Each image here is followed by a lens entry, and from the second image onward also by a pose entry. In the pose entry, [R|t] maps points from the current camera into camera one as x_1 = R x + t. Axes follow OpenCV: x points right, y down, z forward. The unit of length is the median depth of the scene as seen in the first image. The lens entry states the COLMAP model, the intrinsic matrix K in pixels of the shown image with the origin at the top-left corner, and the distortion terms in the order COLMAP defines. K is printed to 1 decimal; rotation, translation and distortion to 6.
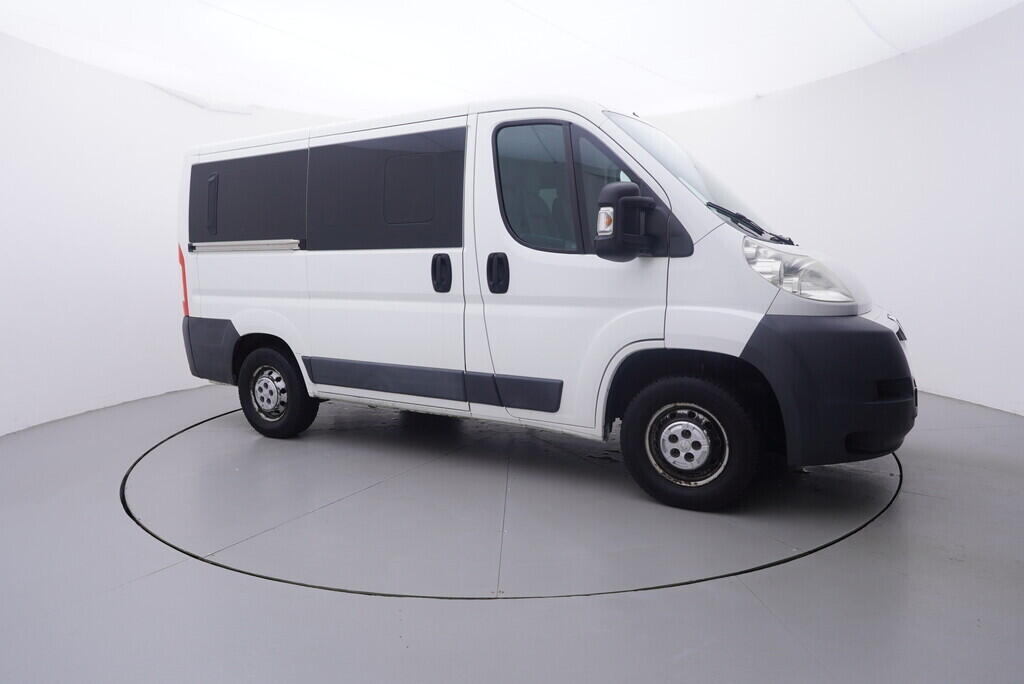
lens RADIAL K [[633.7, 0, 512.0], [0, 633.7, 342.0], [0, 0, 1]] dist [0.002261, 0.000548]
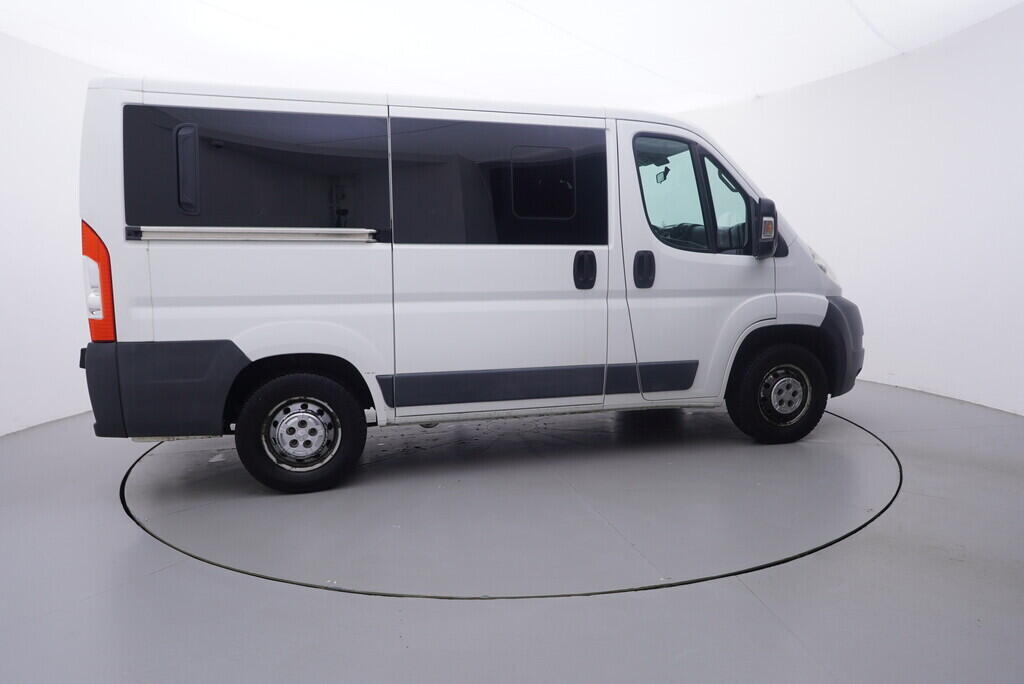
lens RADIAL K [[578.3, 0, 511.8], [0, 578.3, 317.0], [0, 0, 1]] dist [-0.001065, -0.000024]
pose [[0.724049, -0.062517, 0.686909, -0.830404], [0.080884, 0.996709, 0.005455, -0.048957], [-0.684989, 0.051610, 0.726723, 0.419175]]
